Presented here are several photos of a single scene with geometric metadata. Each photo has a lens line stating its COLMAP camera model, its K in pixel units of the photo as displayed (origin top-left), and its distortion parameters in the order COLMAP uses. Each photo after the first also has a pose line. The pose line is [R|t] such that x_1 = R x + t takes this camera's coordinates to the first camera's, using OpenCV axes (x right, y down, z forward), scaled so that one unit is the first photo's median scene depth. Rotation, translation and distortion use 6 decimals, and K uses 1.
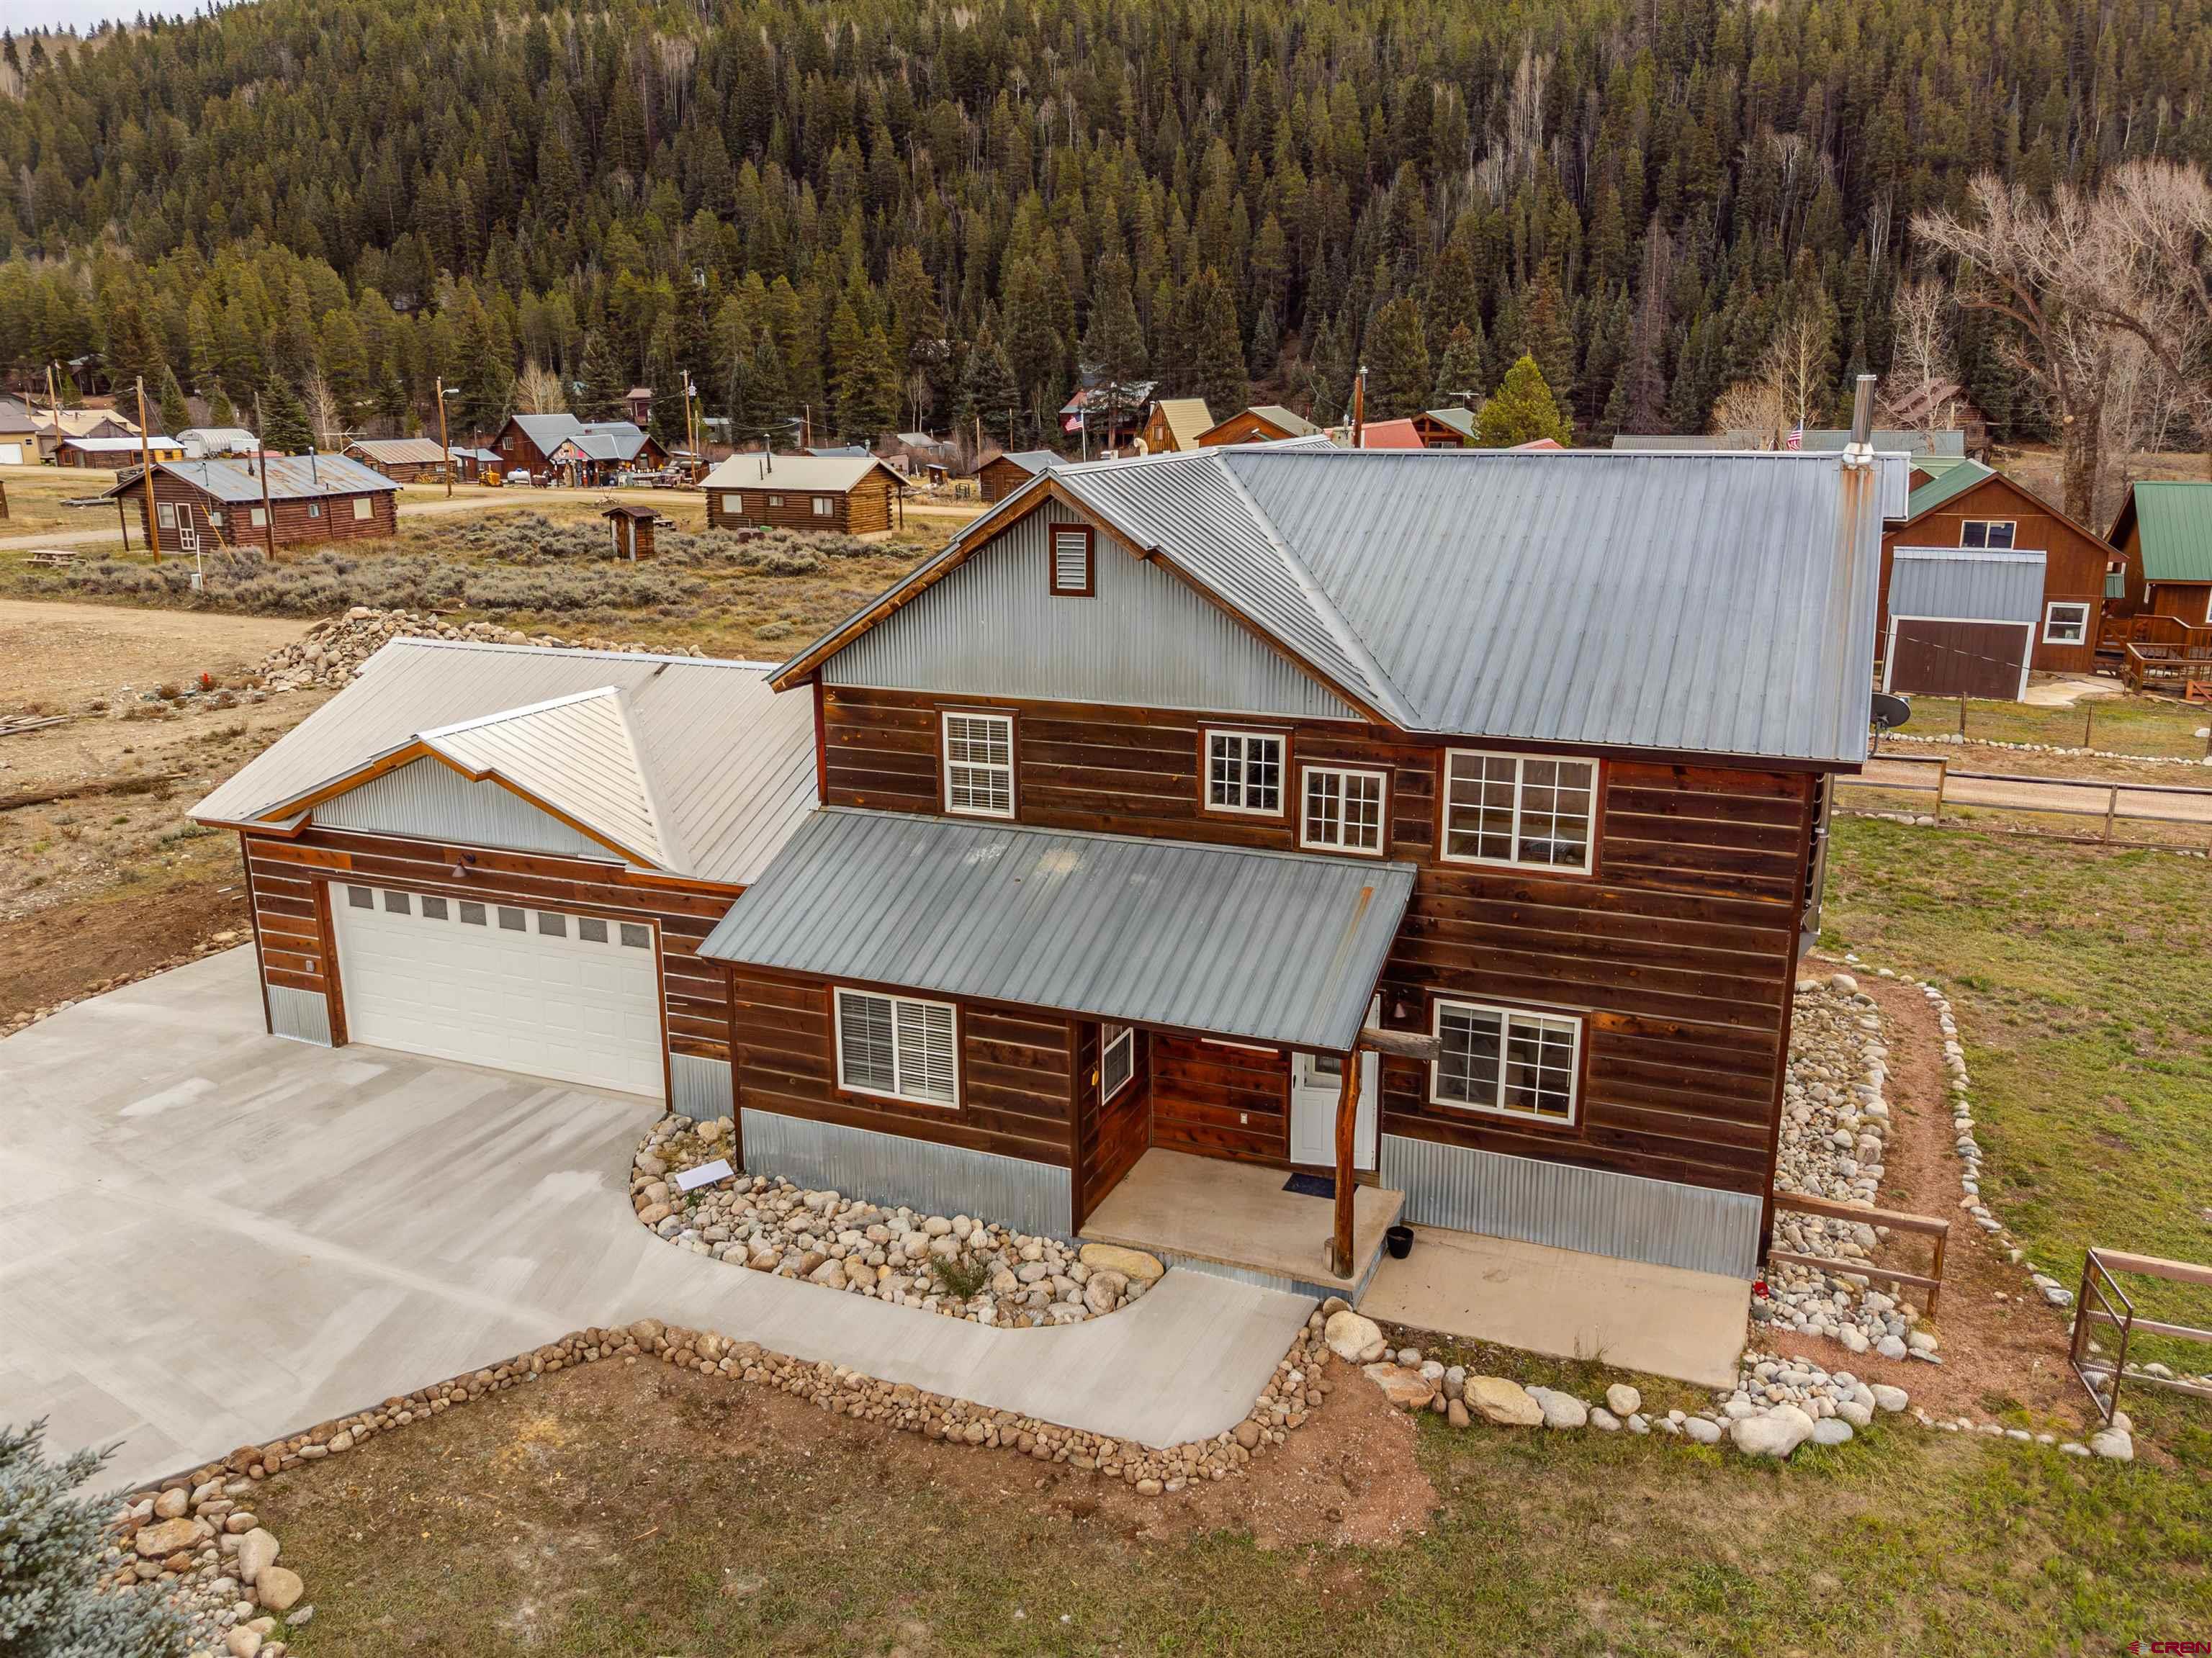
lens RADIAL K [[1707.5, 0, 1106.0], [0, 1707.5, 829.0], [0, 0, 1]] dist [0.027101, -0.002654]
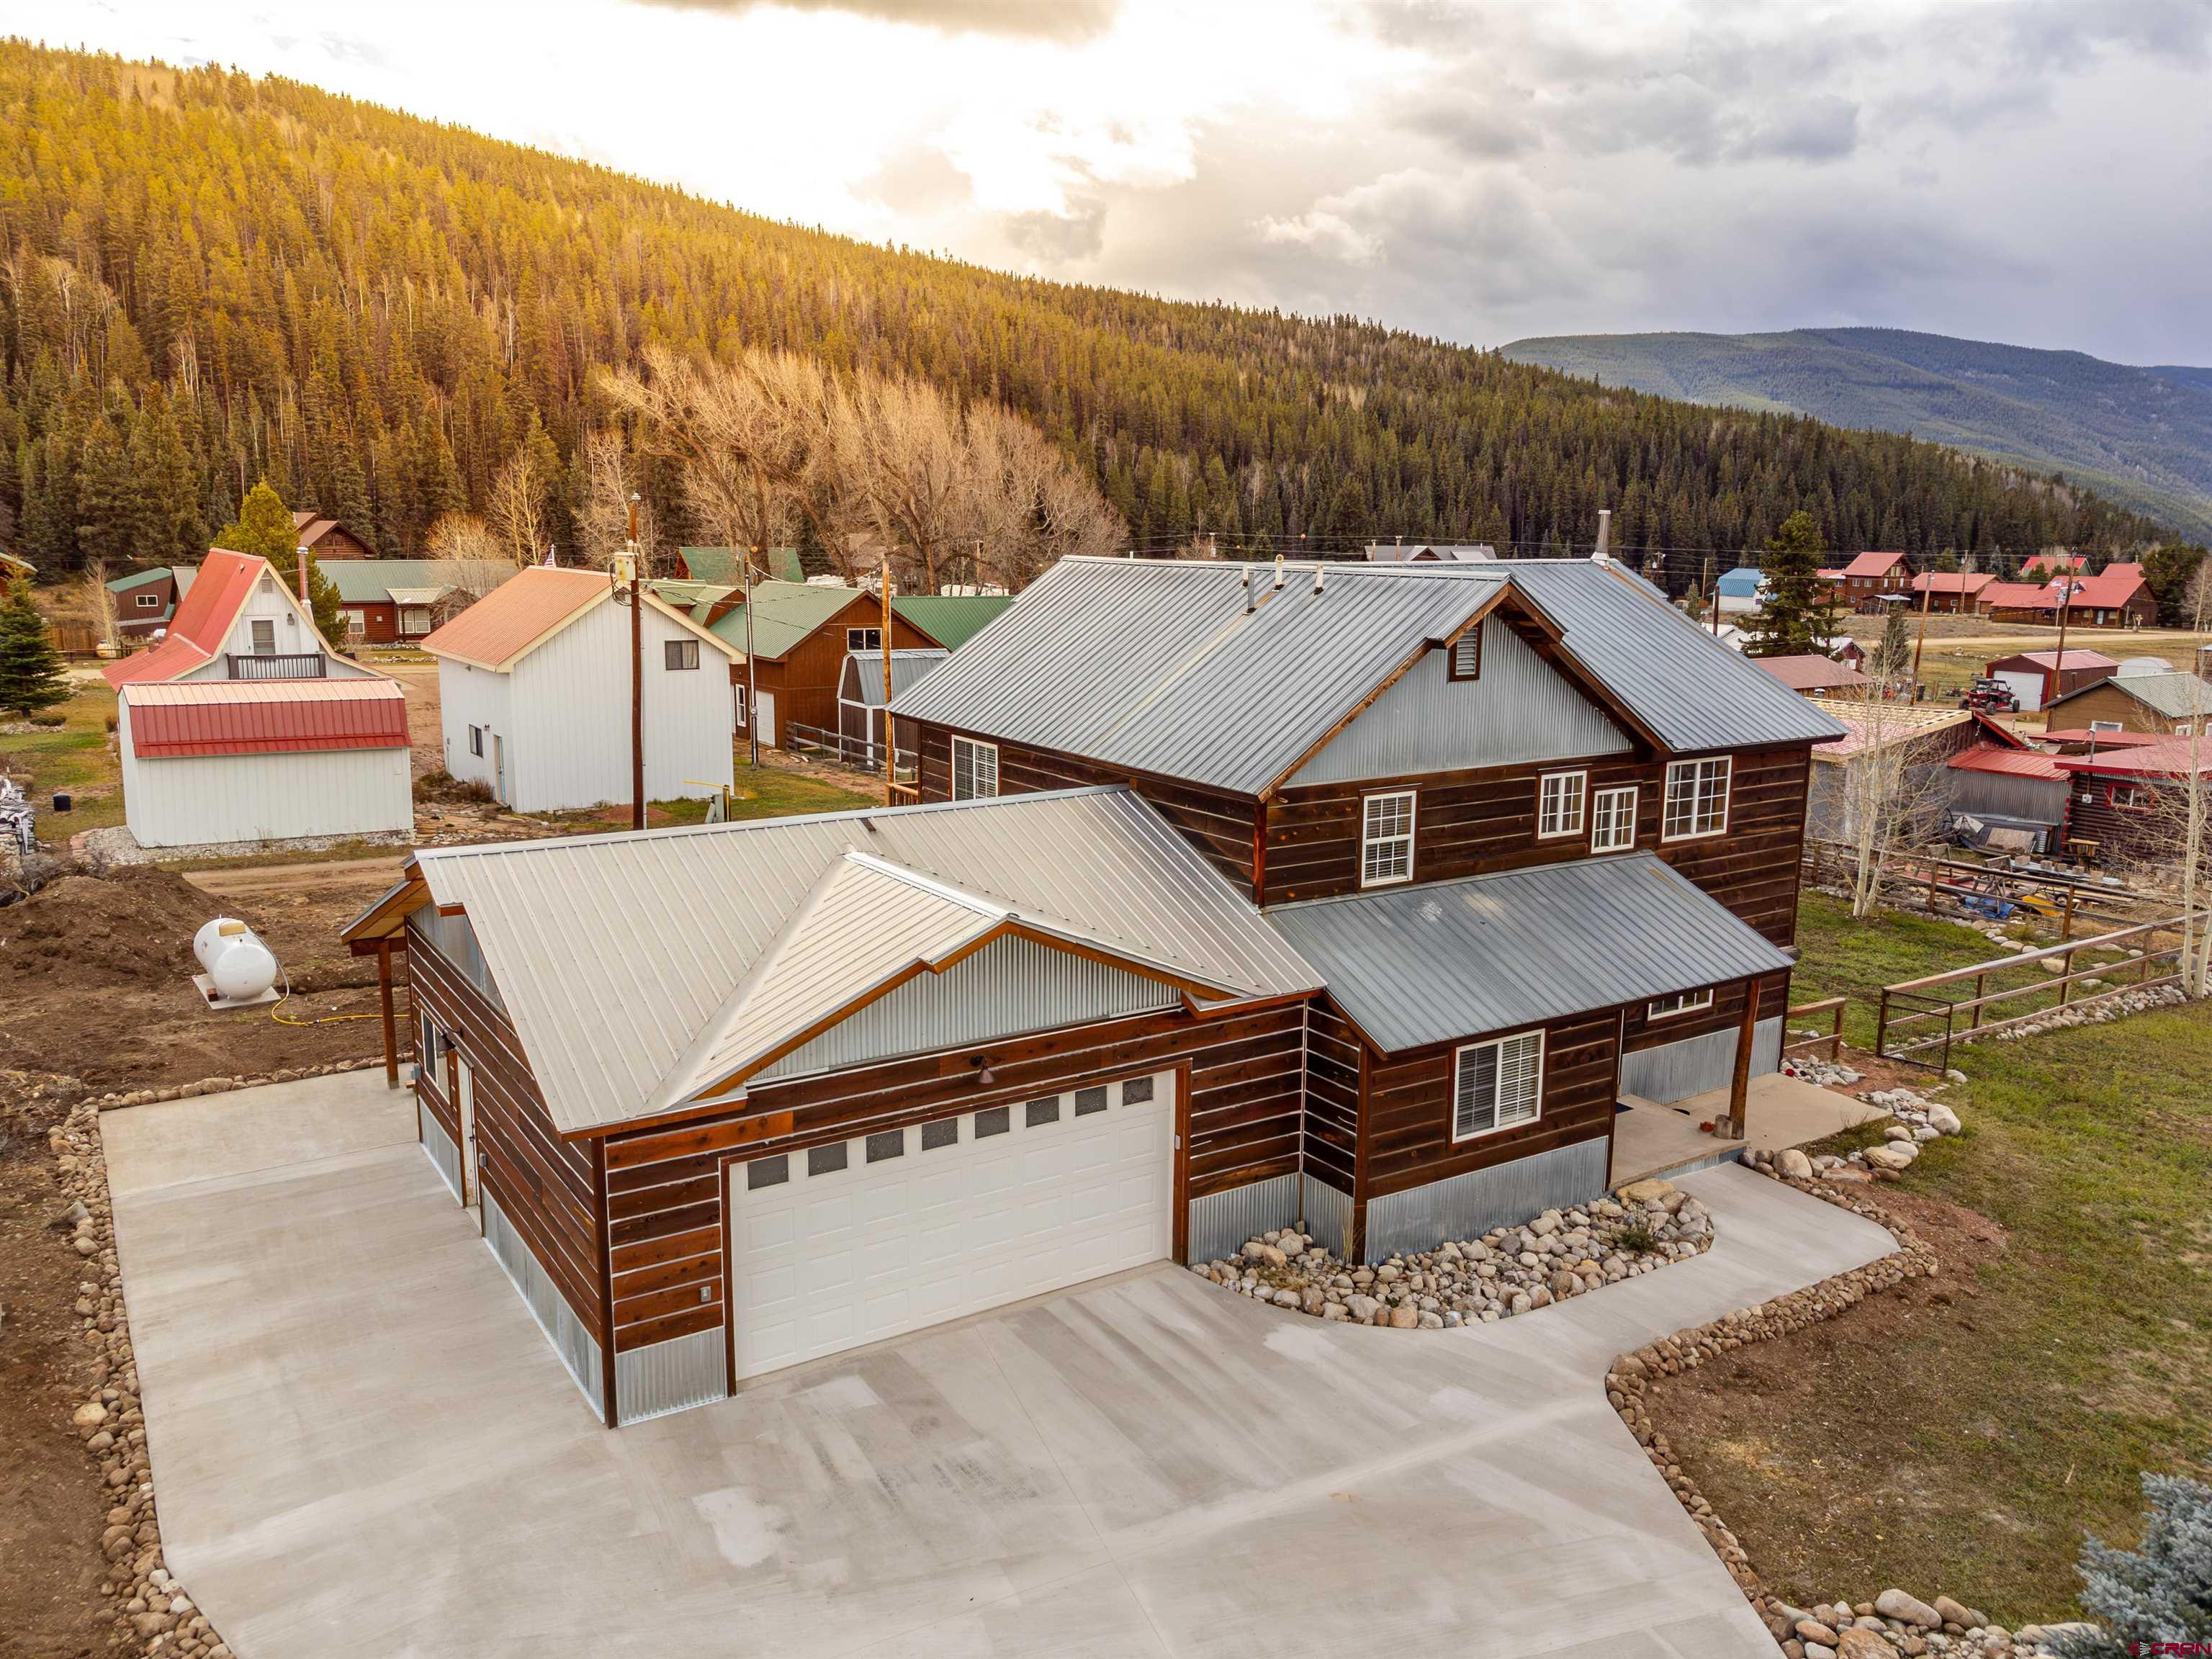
lens RADIAL K [[1651.3, 0, 1114.7], [0, 1651.3, 834.8], [0, 0, 1]] dist [0.004775, 0.032757]
pose [[0.558165, -0.143609, 0.817208, -1.117707], [0.197117, 0.979662, 0.037523, -0.122367], [-0.805976, 0.140141, 0.575120, 0.550040]]
